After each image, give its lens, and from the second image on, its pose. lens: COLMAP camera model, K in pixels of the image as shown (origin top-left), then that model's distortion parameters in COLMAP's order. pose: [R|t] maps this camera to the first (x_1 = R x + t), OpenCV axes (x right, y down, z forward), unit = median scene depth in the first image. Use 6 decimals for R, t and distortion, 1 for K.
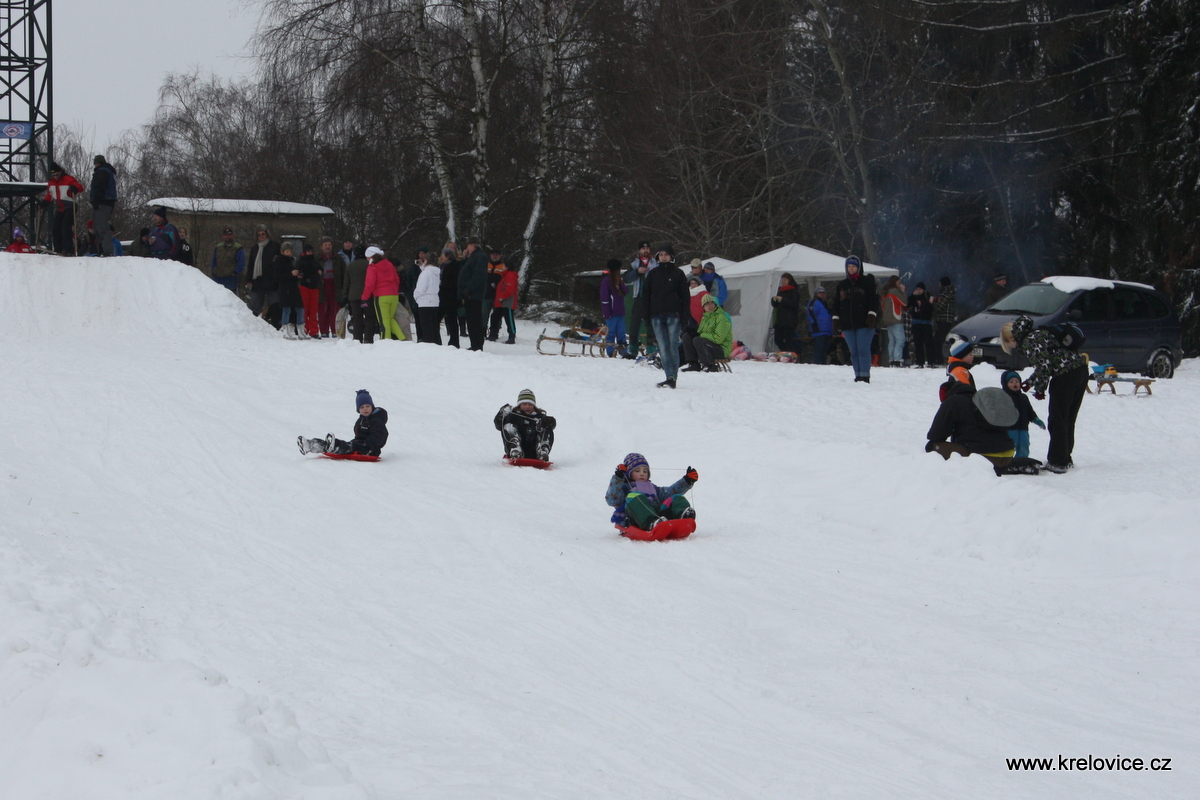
lens RADIAL K [[3177.9, 0, 595.8], [0, 3177.9, 404.2], [0, 0, 1]] dist [-0.029452, 0.000000]
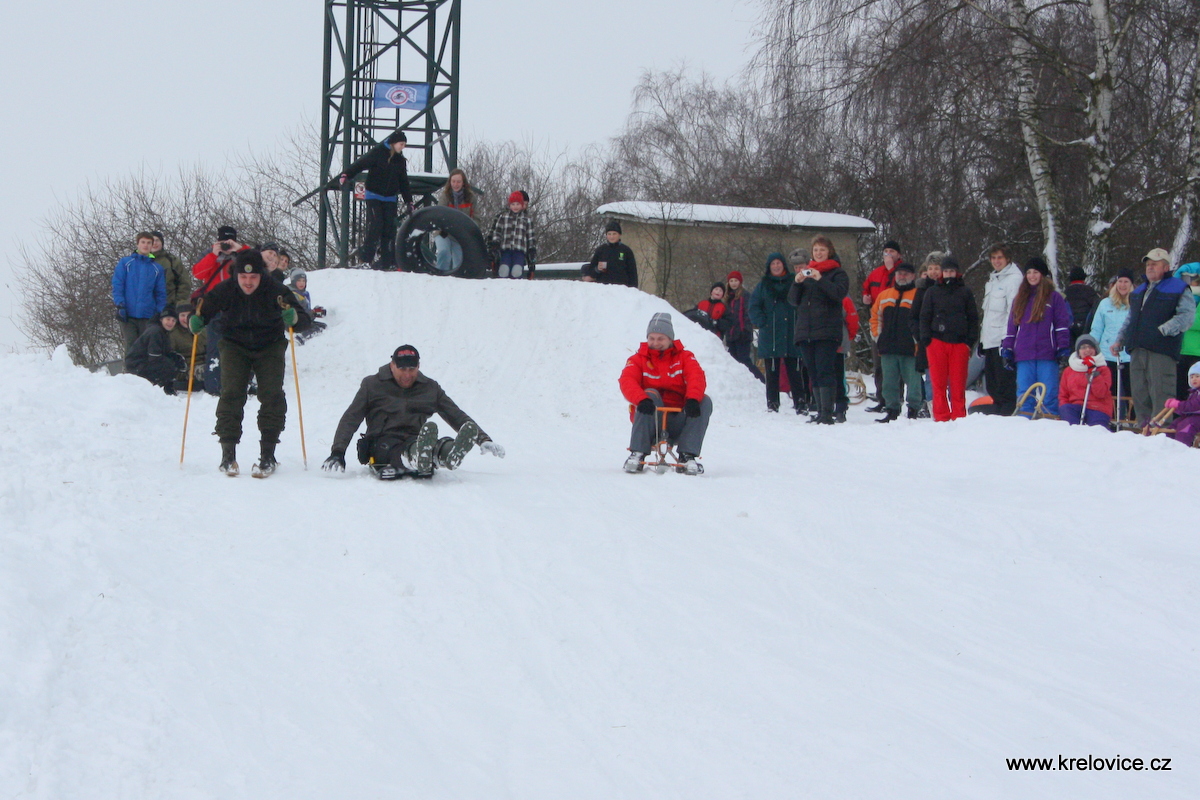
lens RADIAL K [[3503.1, 0, 565.8], [0, 3503.1, 339.9], [0, 0, 1]] dist [0.406738, 0.000000]
pose [[0.987142, 0.019983, -0.158591, -0.028604], [-0.027334, 0.998644, -0.044302, -0.002394], [0.157491, 0.048068, 0.986350, 0.261190]]
